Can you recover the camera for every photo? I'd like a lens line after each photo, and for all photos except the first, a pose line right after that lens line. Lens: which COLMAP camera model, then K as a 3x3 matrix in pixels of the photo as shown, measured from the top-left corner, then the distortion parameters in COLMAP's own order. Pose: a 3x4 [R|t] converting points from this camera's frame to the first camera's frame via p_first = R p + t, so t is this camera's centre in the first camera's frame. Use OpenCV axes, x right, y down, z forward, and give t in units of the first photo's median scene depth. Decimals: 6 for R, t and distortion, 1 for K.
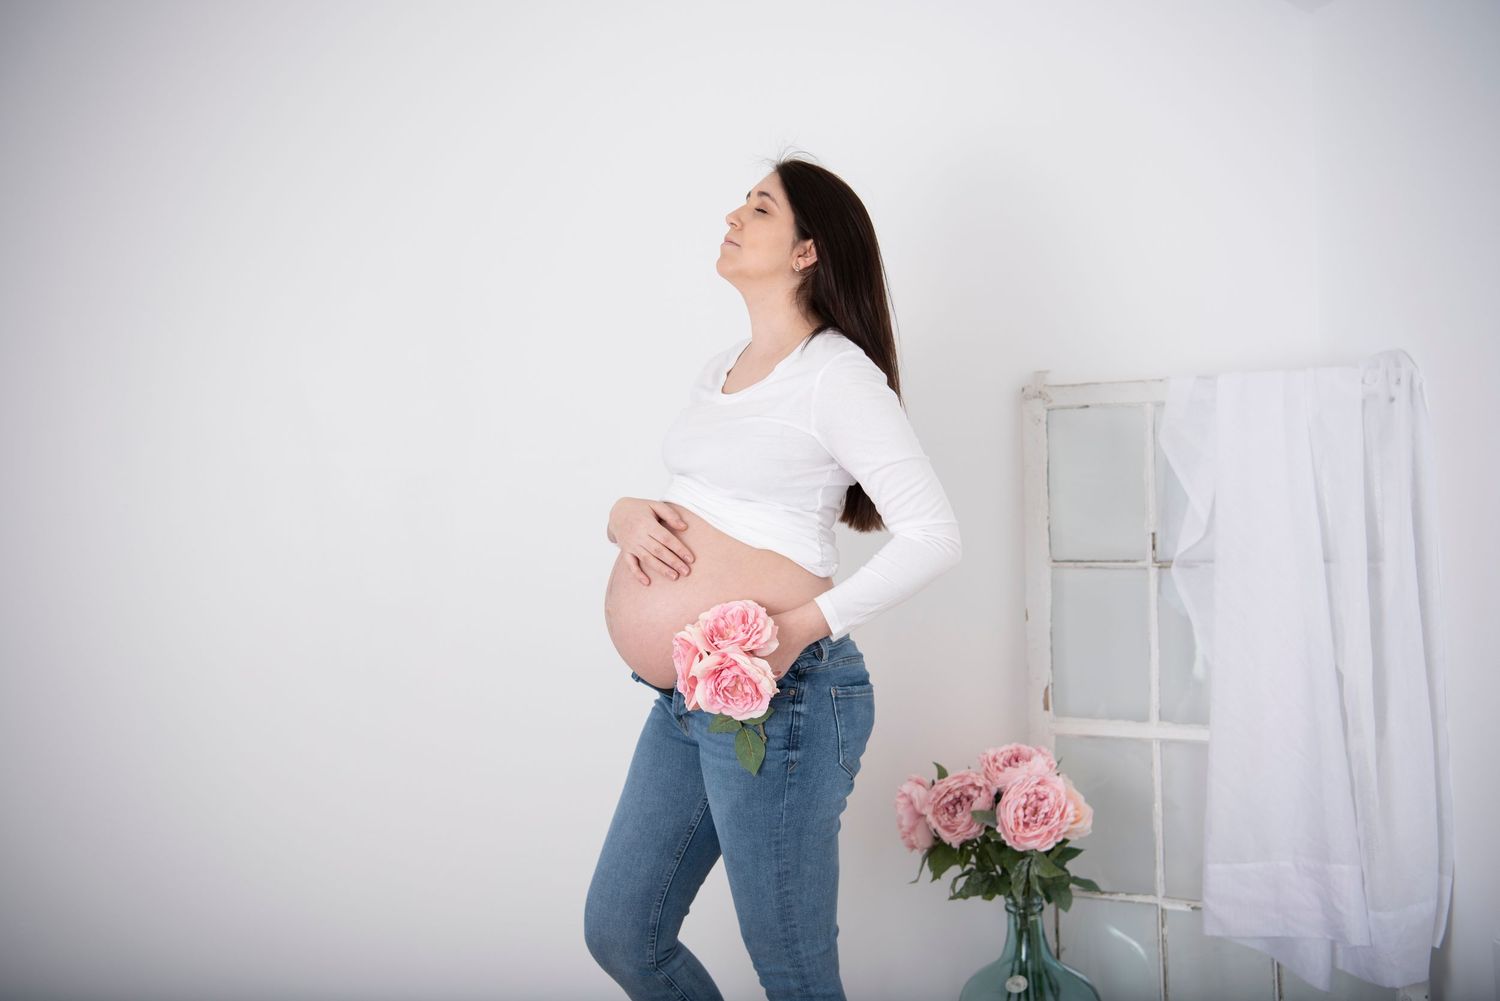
lens RADIAL K [[1971.1, 0, 750.0], [0, 1971.1, 500.5], [0, 0, 1]] dist [0.140472, 0.042572]
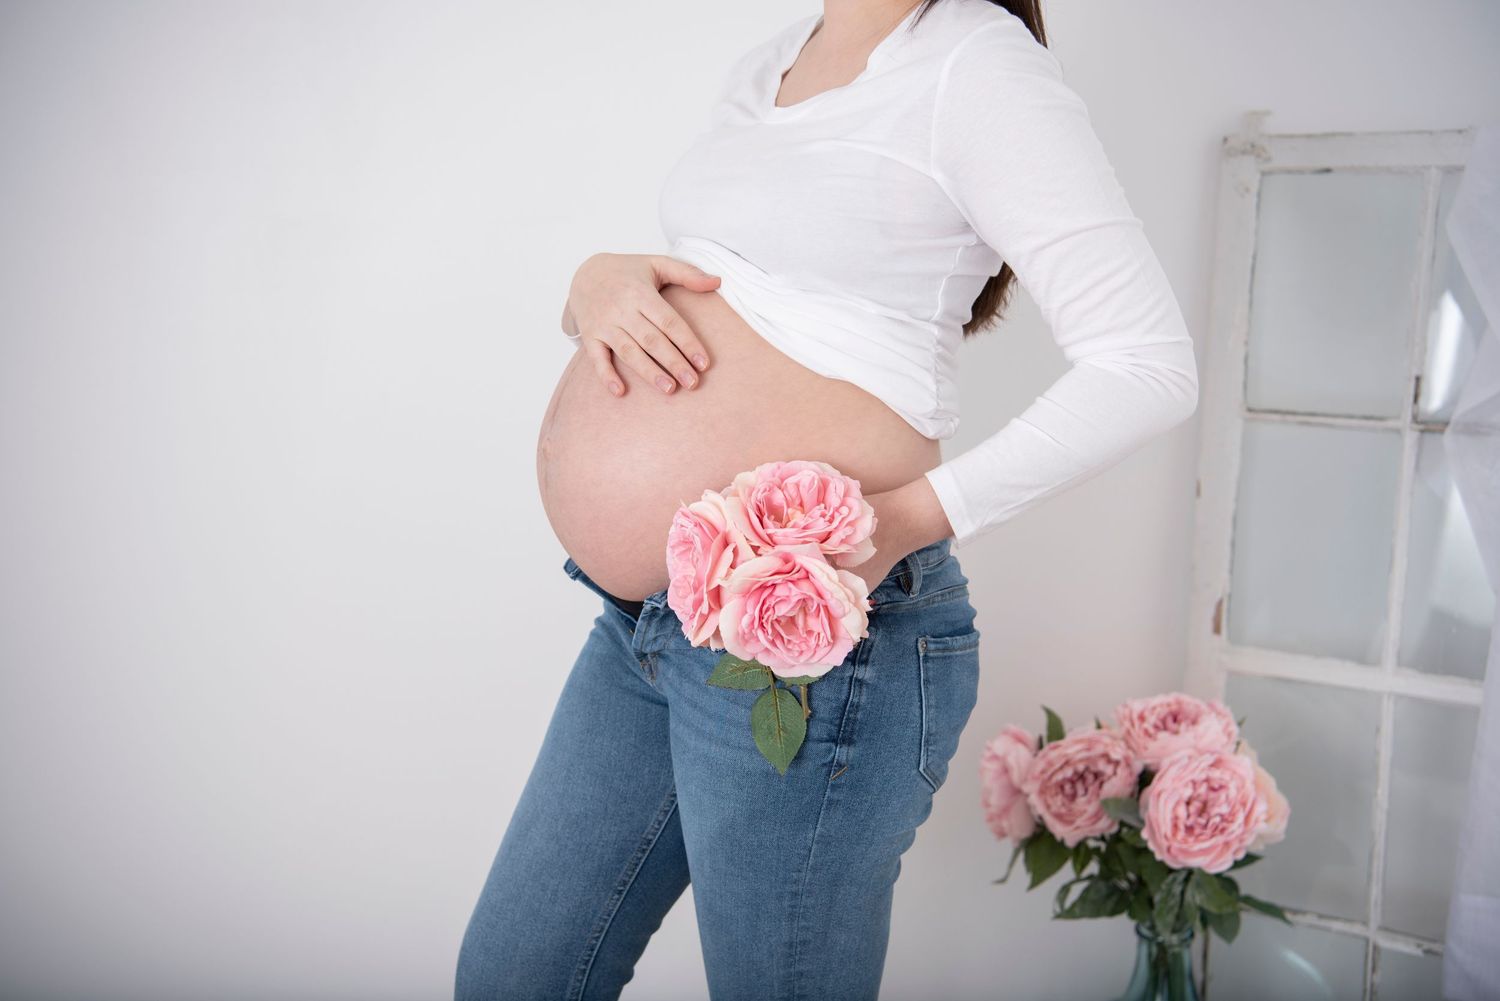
lens RADIAL K [[1880.9, 0, 750.0], [0, 1880.9, 500.5], [0, 0, 1]] dist [0.017483, 0.535063]
pose [[0.997706, 0.061930, -0.027327, 0.009019], [-0.058347, 0.991457, 0.116653, -0.003009], [0.034318, -0.114791, 0.992797, 0.396142]]
